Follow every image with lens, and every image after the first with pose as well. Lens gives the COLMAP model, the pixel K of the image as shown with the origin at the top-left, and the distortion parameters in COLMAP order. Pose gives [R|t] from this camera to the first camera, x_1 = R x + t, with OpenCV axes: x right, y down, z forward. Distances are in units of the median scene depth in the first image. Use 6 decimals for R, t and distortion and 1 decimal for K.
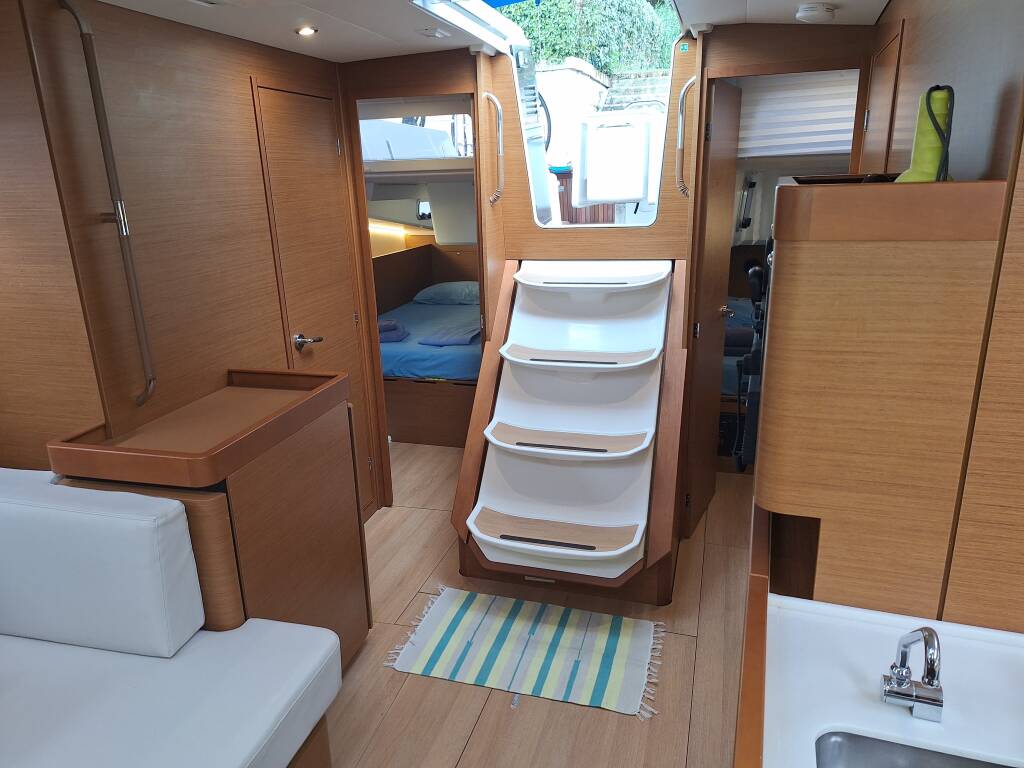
lens RADIAL K [[706.1, 0, 512.0], [0, 706.1, 384.0], [0, 0, 1]] dist [0.069019, -0.057429]
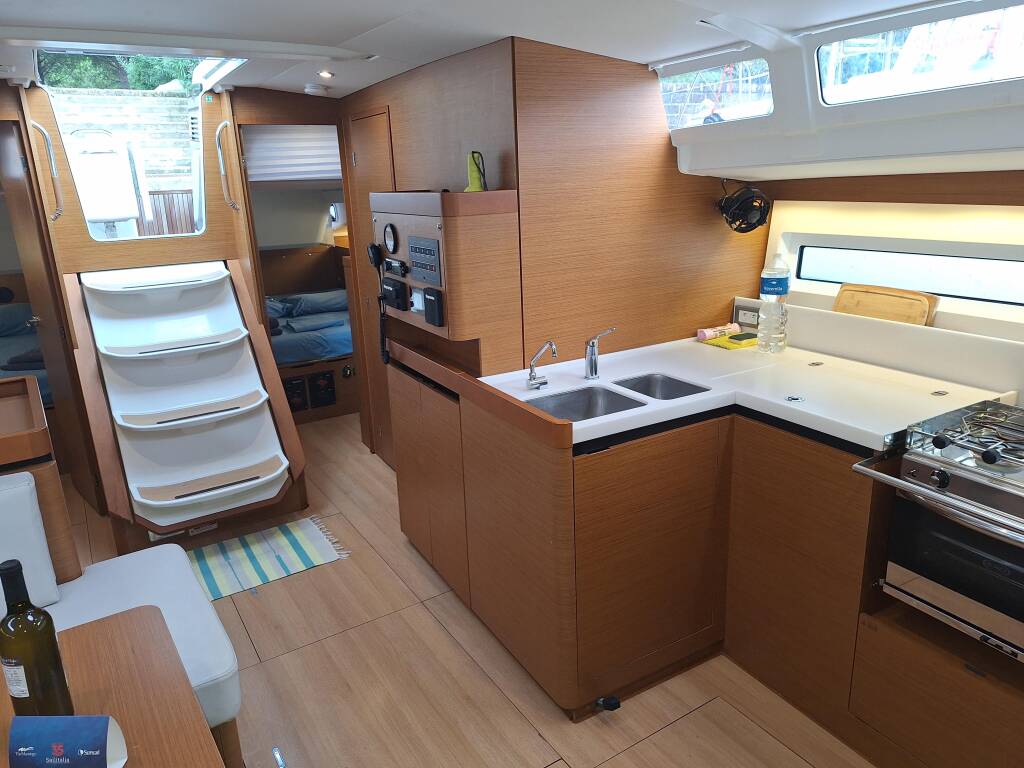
lens RADIAL K [[706.1, 0, 512.0], [0, 706.1, 384.0], [0, 0, 1]] dist [0.069019, -0.057429]
pose [[0.646943, -0.212074, 0.732454, -0.490969], [0.236363, 0.969009, 0.071797, 0.079108], [-0.724980, 0.126676, 0.677020, -0.239989]]
